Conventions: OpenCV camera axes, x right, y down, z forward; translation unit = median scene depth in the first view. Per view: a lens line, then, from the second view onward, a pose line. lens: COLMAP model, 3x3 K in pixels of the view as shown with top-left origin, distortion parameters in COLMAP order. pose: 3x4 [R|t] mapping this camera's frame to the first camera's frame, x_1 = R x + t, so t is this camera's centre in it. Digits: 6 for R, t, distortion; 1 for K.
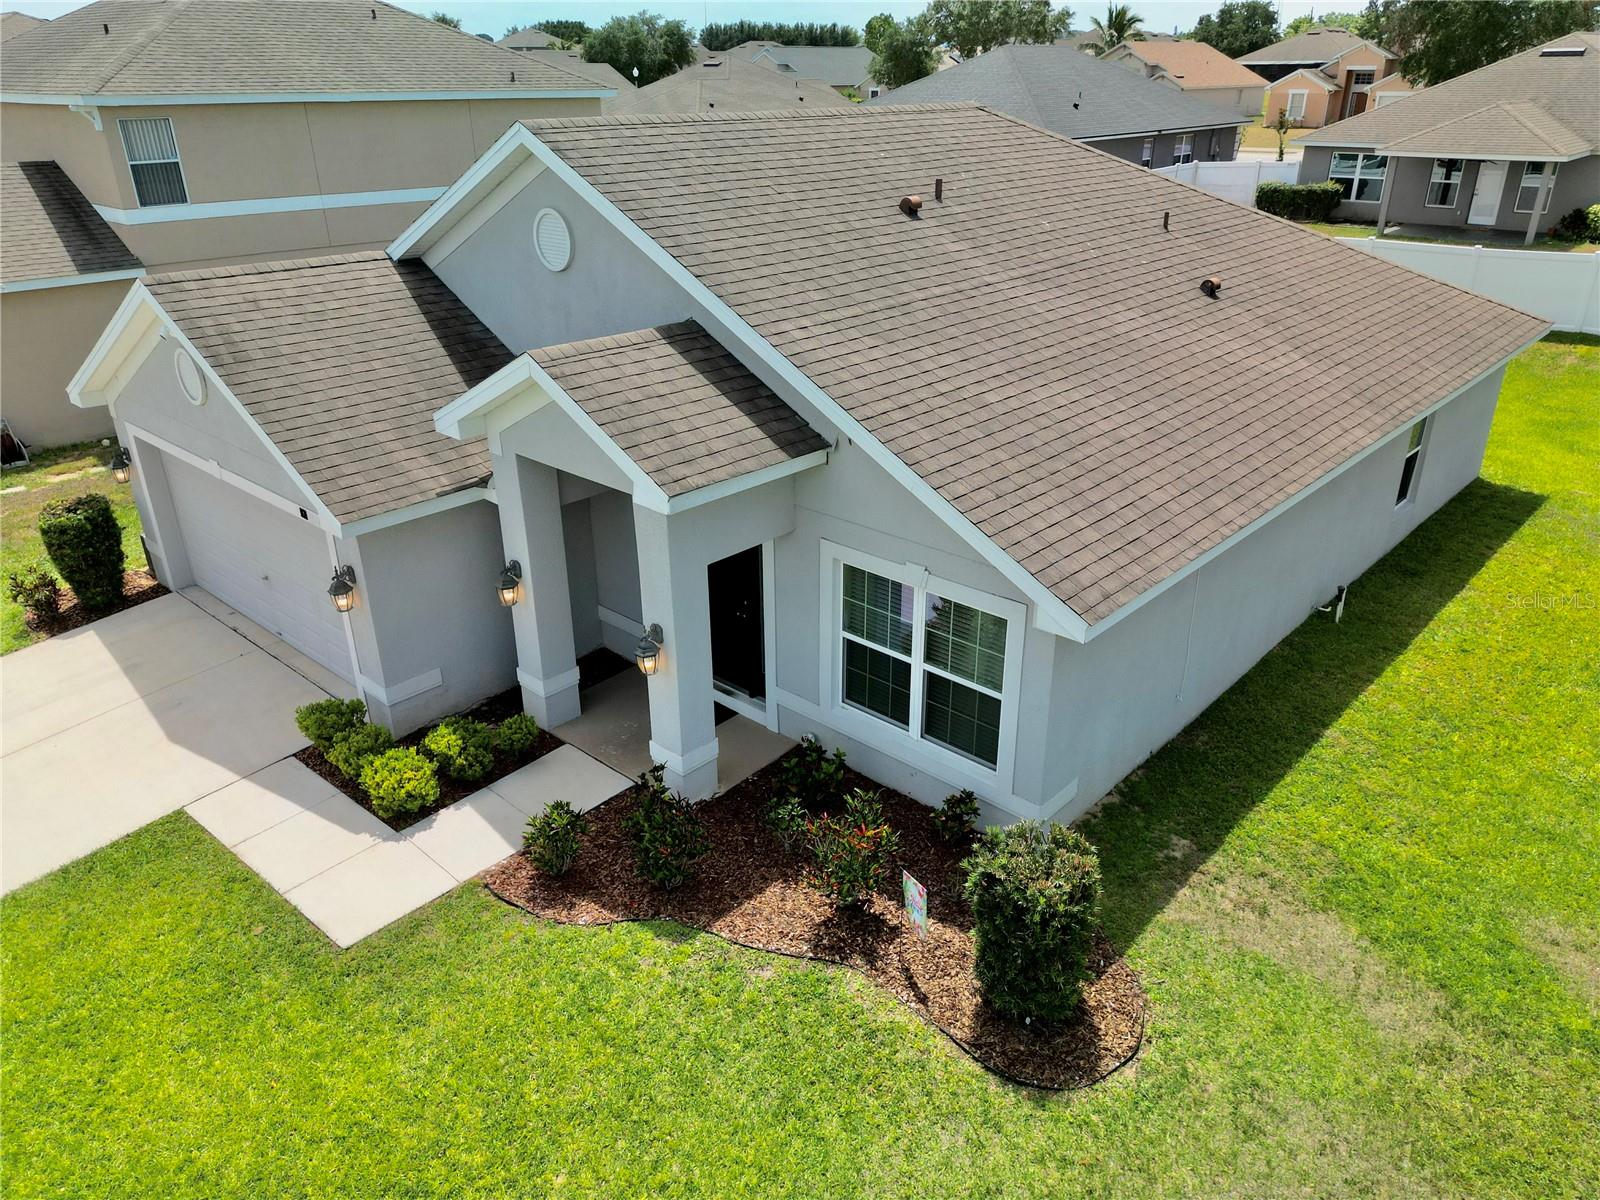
lens RADIAL K [[1122.5, 0, 805.7], [0, 1122.5, 601.8], [0, 0, 1]] dist [0.074963, -0.069230]
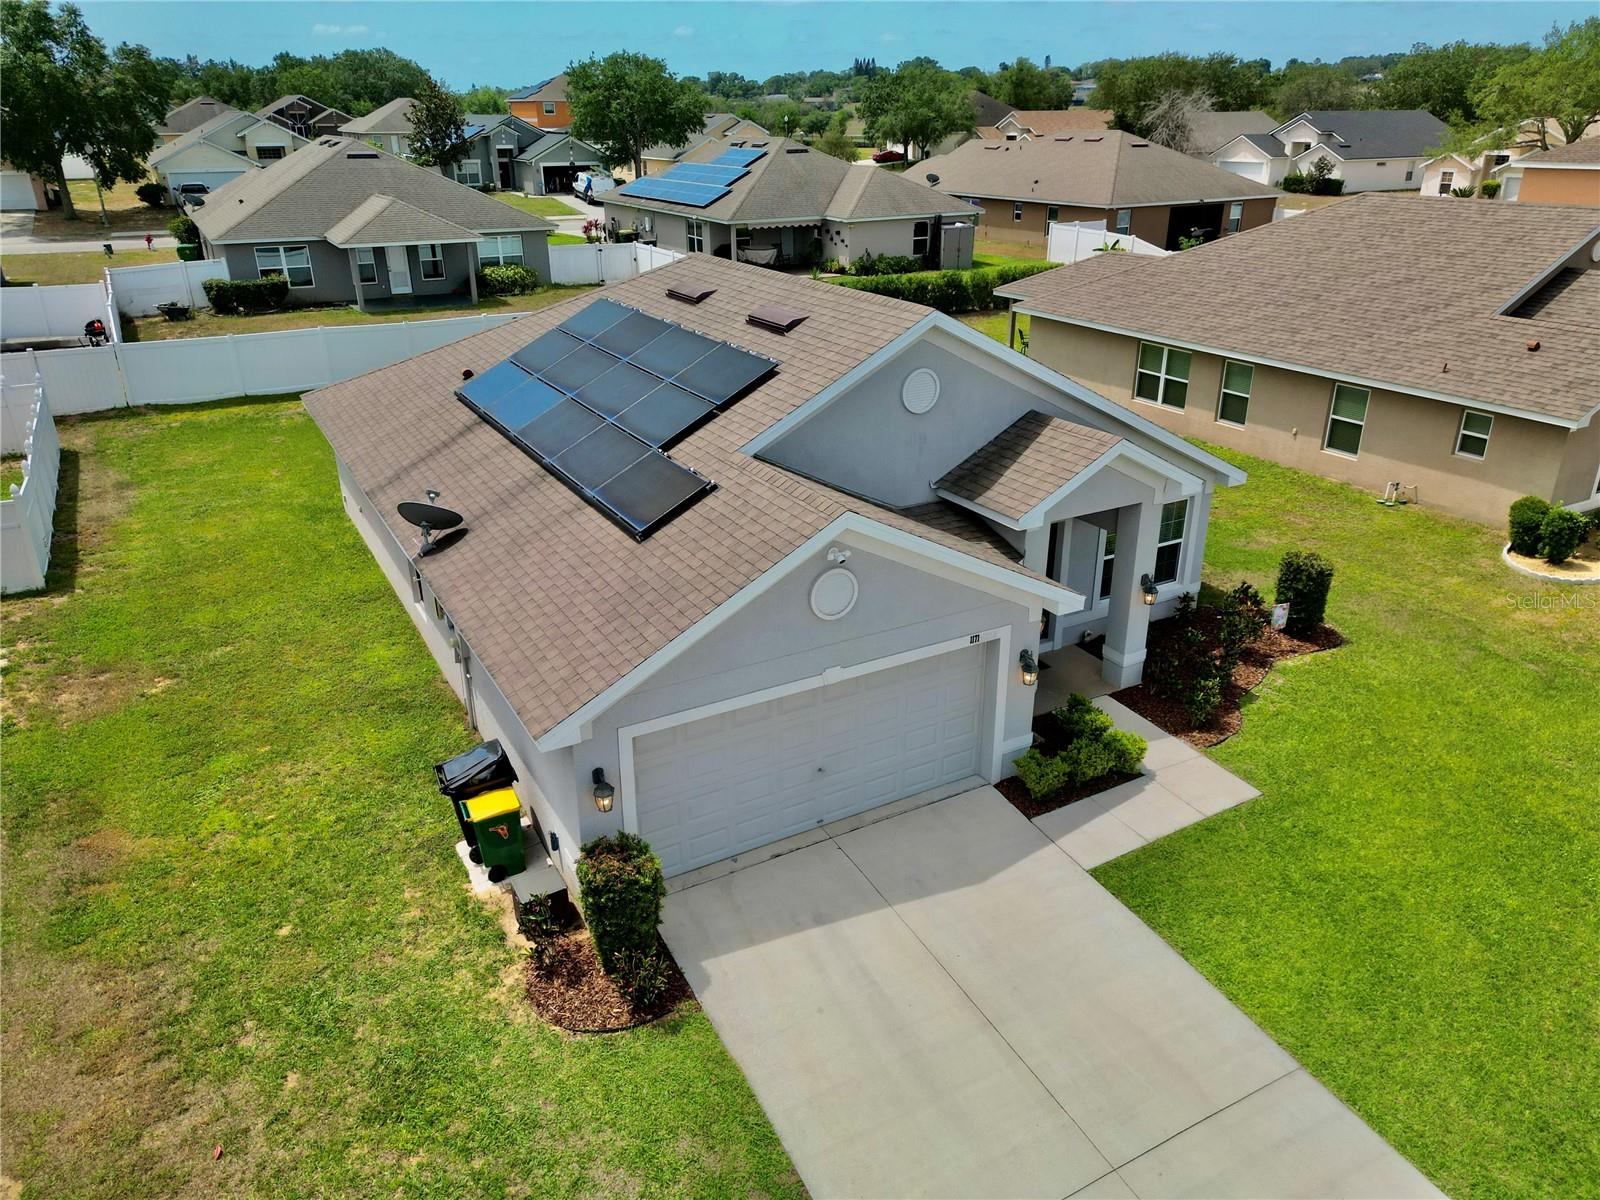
lens RADIAL K [[1122.5, 0, 805.7], [0, 1122.5, 601.8], [0, 0, 1]] dist [0.074963, -0.069230]
pose [[0.326740, -0.372678, 0.868534, -1.641258], [0.404788, 0.885601, 0.227722, -0.492797], [-0.854042, 0.277167, 0.440217, 0.641807]]
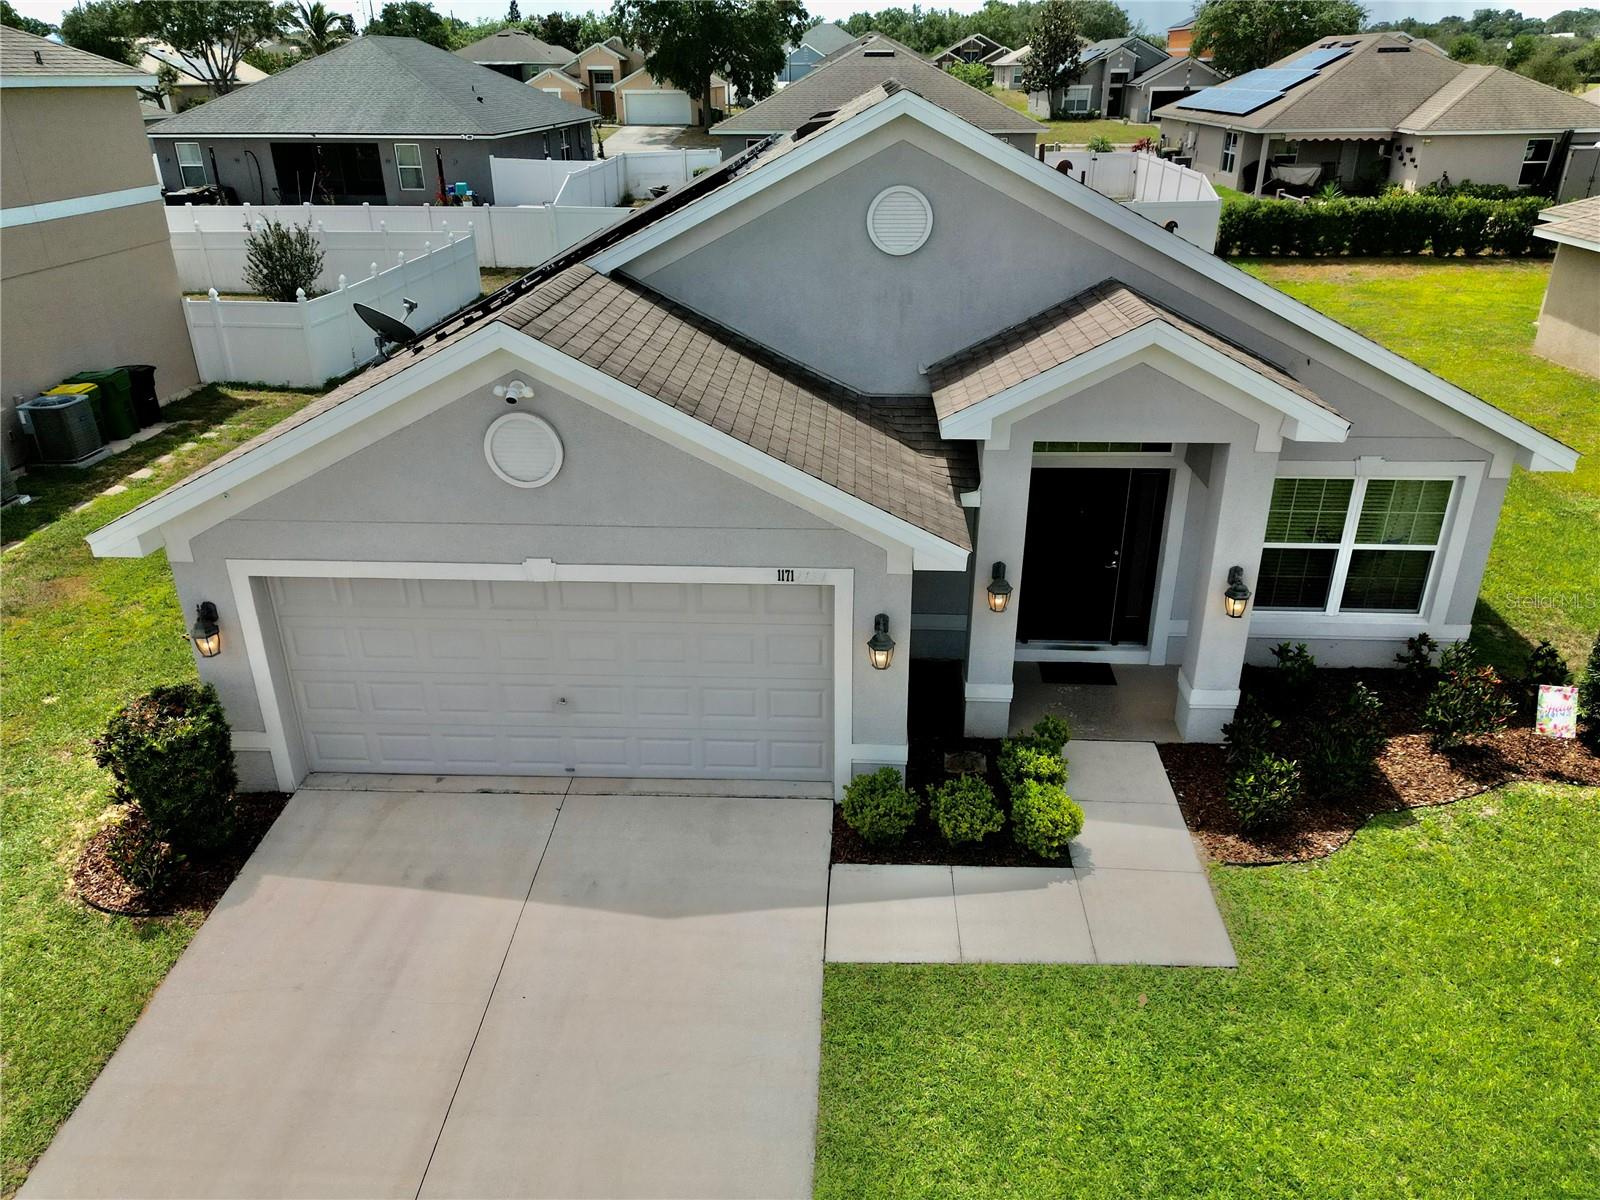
lens RADIAL K [[1129.2, 0, 800.0], [0, 1129.2, 600.0], [0, 0, 1]] dist [0.021190, 0.001212]
pose [[0.781084, -0.266142, 0.564868, -0.953684], [0.266931, 0.960112, 0.083260, -0.132267], [-0.564496, 0.085748, 0.820970, 0.343788]]
